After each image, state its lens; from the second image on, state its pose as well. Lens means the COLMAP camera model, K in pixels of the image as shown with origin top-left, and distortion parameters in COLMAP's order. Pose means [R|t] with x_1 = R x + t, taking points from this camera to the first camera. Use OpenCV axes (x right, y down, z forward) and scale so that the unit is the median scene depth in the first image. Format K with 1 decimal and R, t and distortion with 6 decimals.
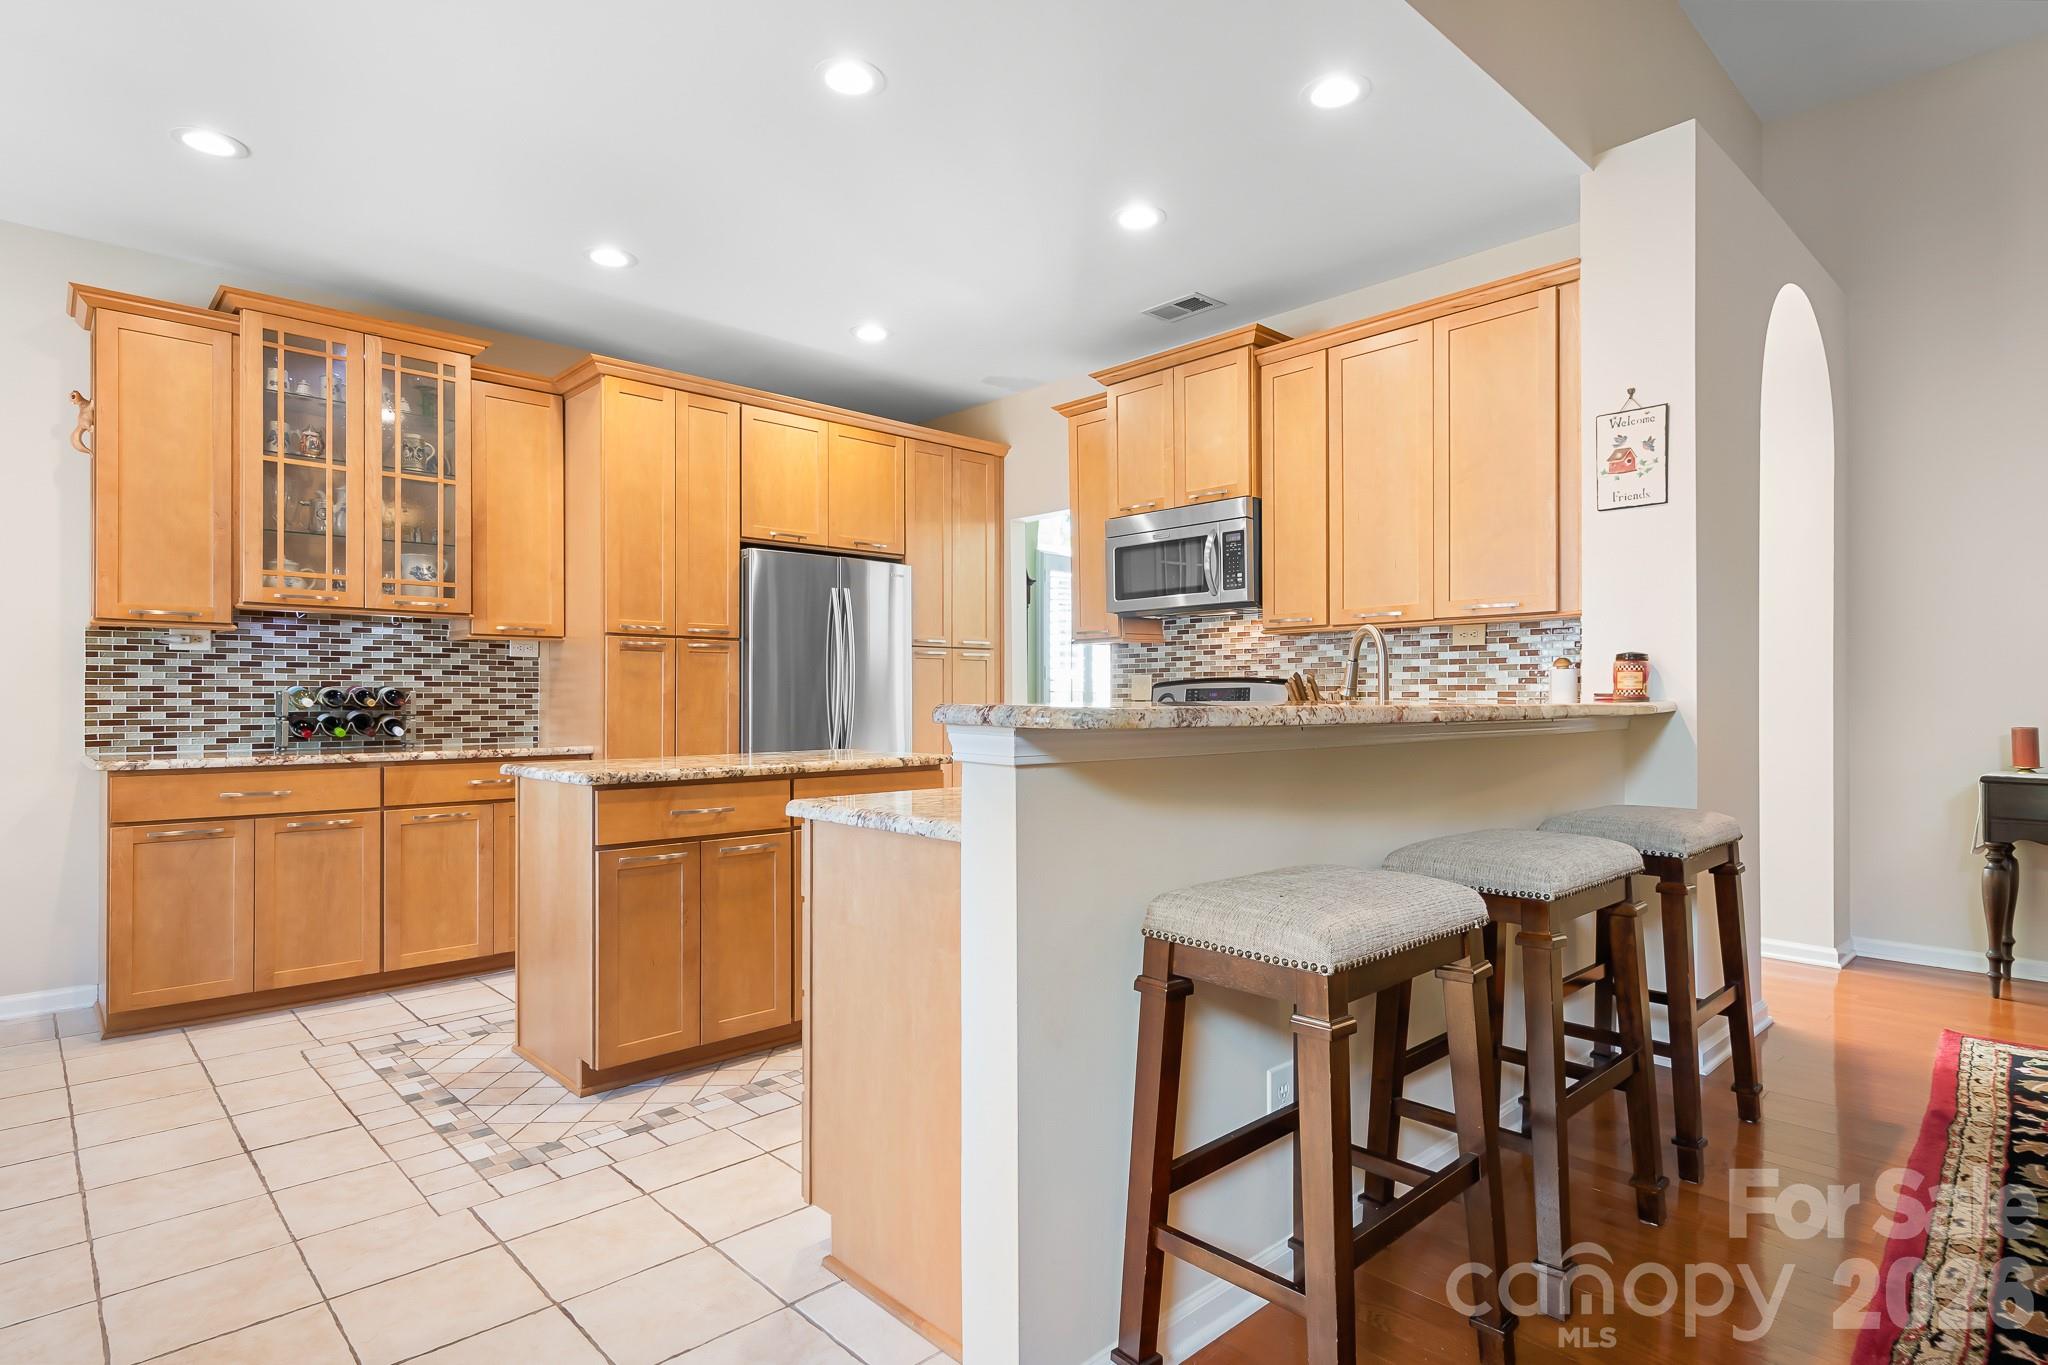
lens RADIAL K [[1031.8, 0, 1036.5], [0, 1031.8, 679.7], [0, 0, 1]] dist [0.007943, -0.003408]
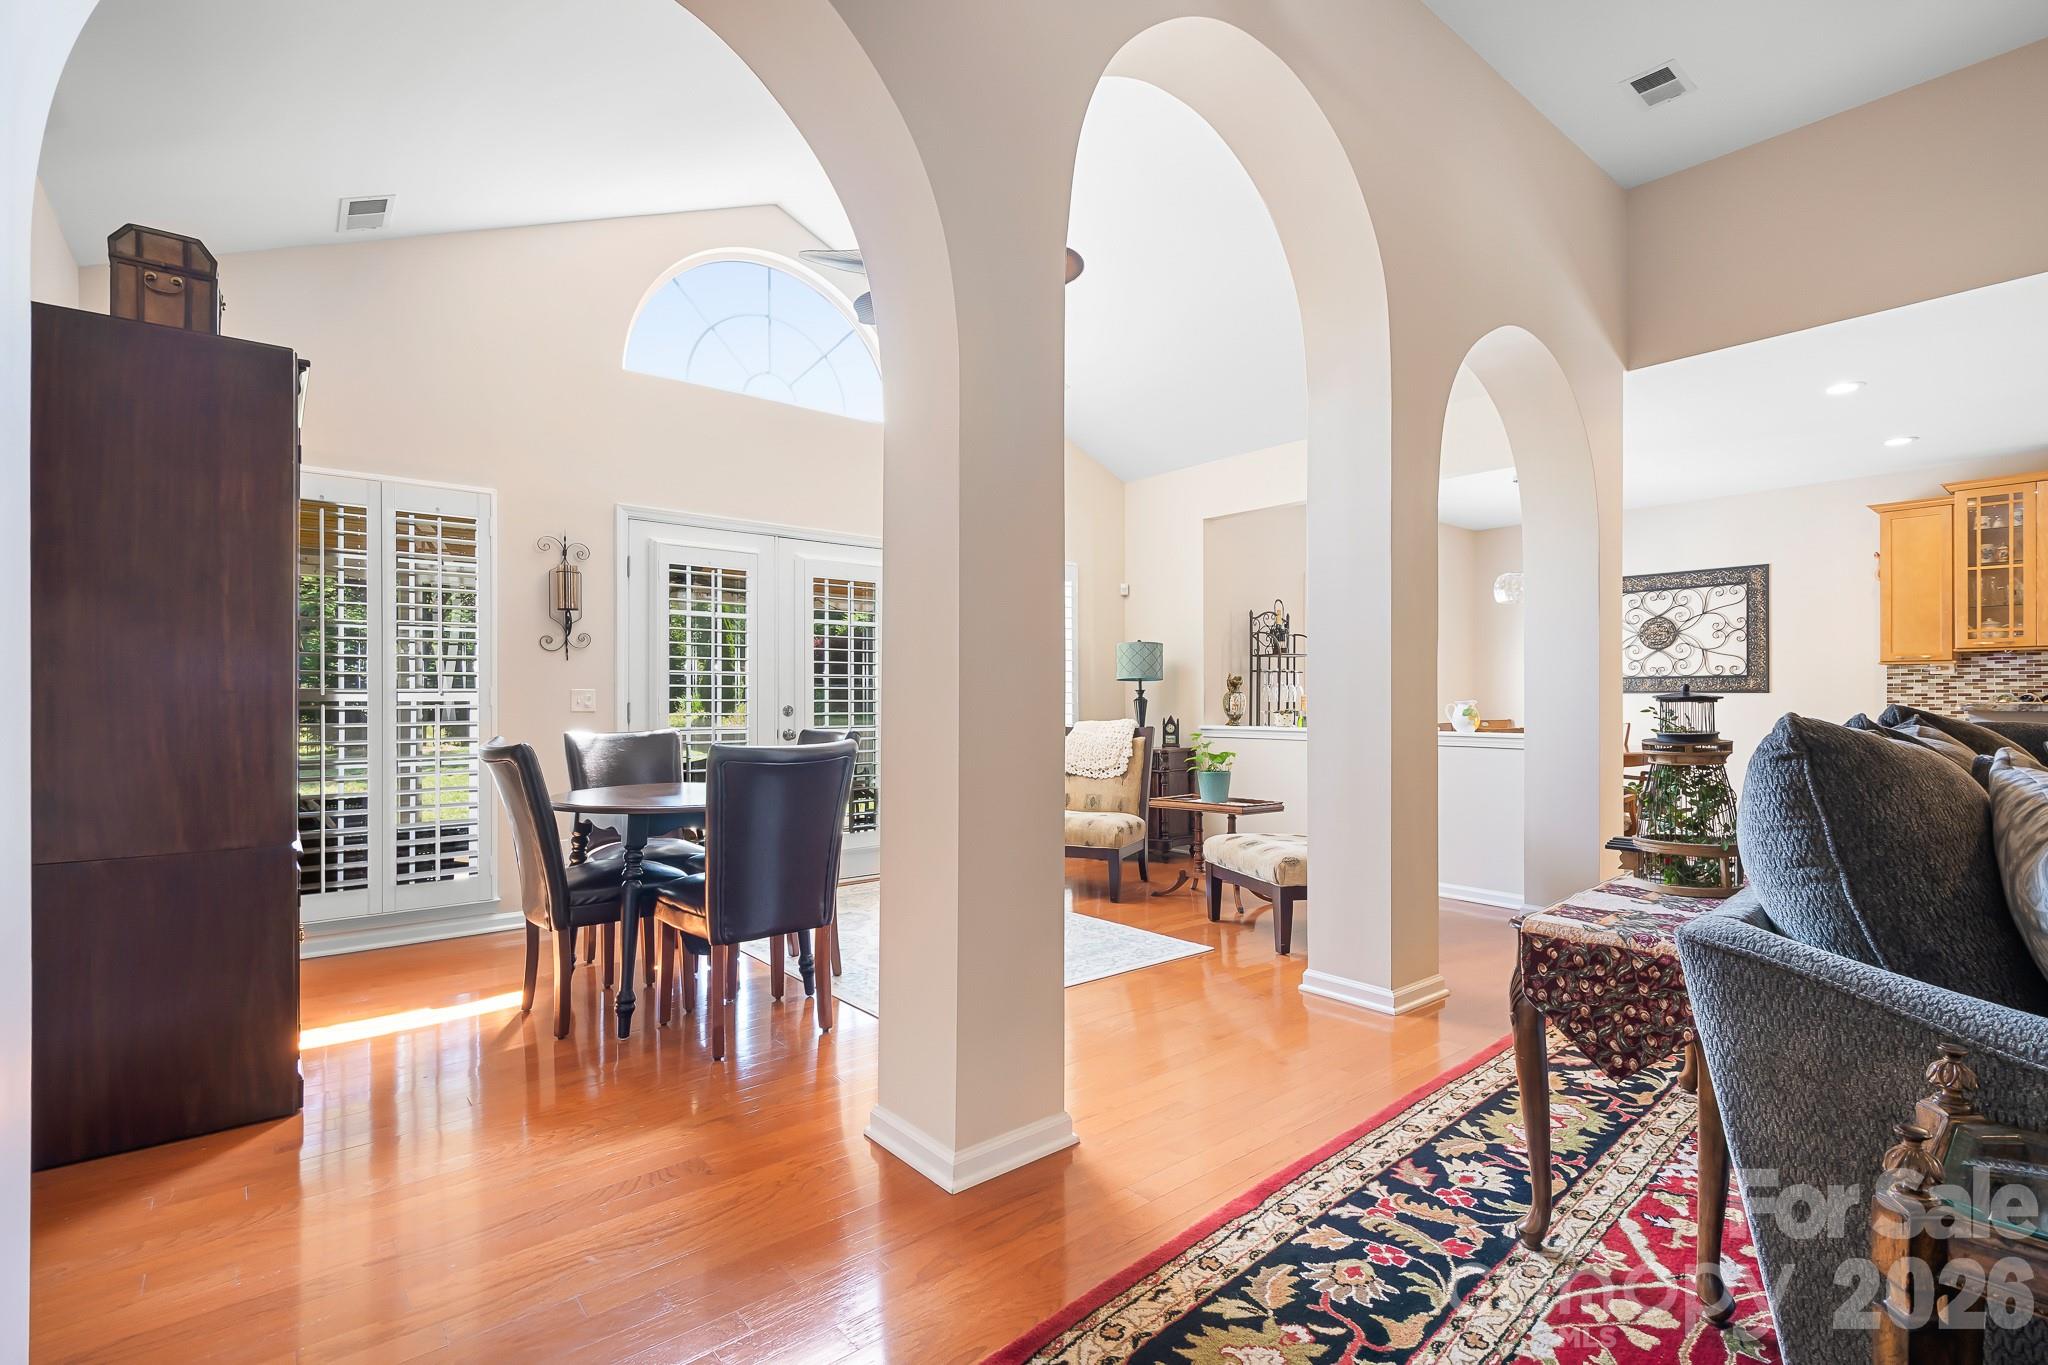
lens RADIAL K [[947.1, 0, 1004.8], [0, 947.1, 696.9], [0, 0, 1]] dist [0.009603, -0.006056]
pose [[-0.092171, -0.001859, -0.995741, 1.034585], [0.017307, 0.999844, -0.003468, -0.010555], [0.995593, -0.017553, -0.092124, -0.522064]]
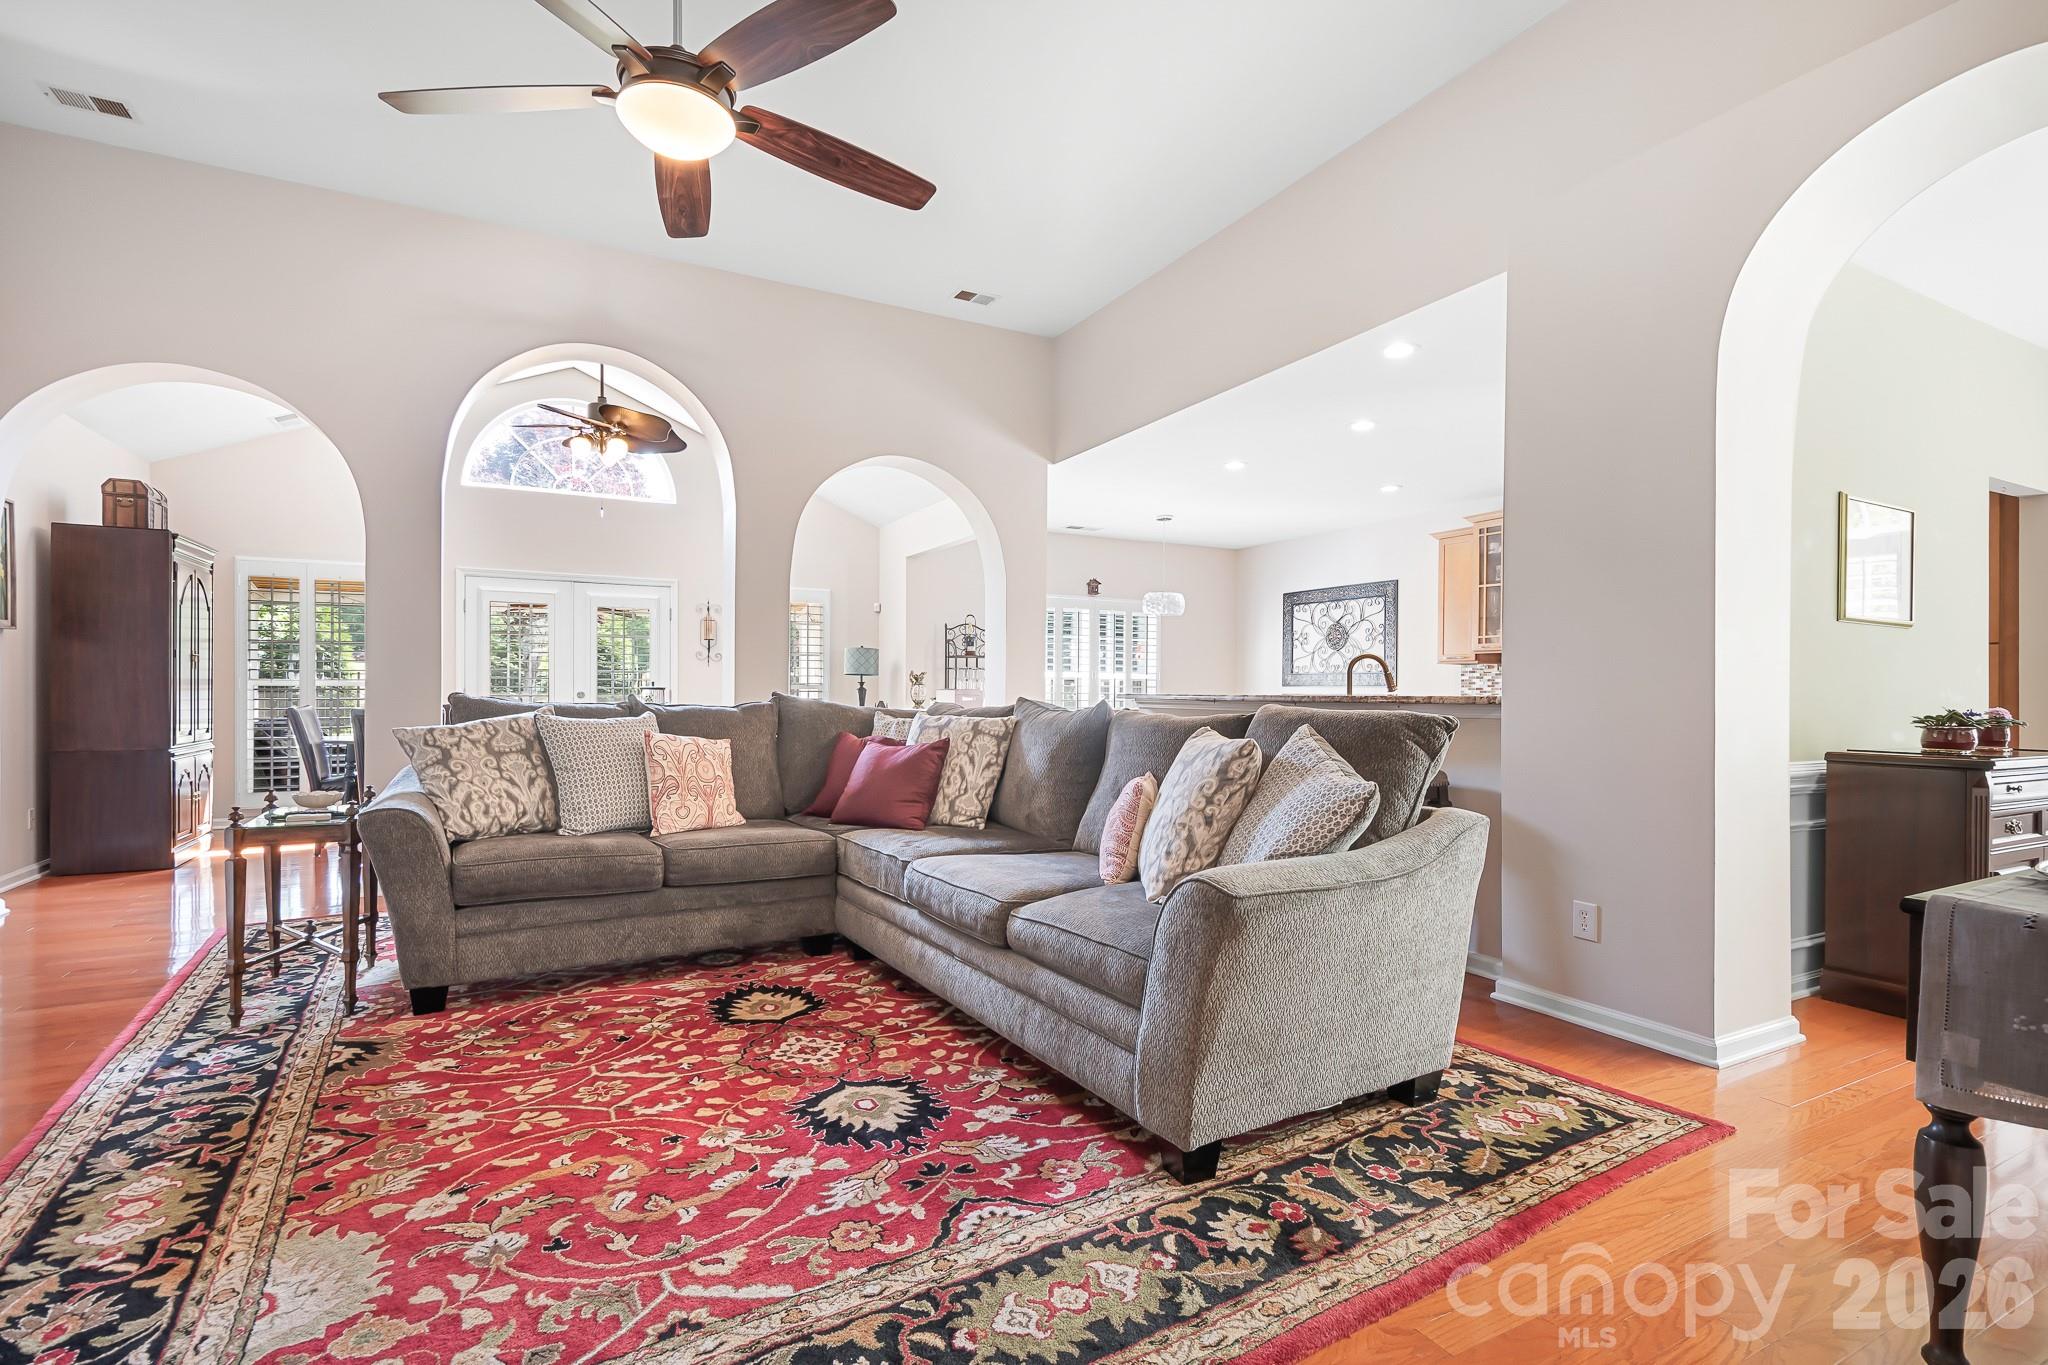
lens RADIAL K [[947.1, 0, 1019.4], [0, 947.1, 692.8], [0, 0, 1]] dist [0.009603, -0.006056]
pose [[-0.281646, 0.004603, -0.959507, 1.465215], [0.011368, 0.999934, 0.001460, 0.003669], [0.959451, -0.010496, -0.281680, 0.592890]]
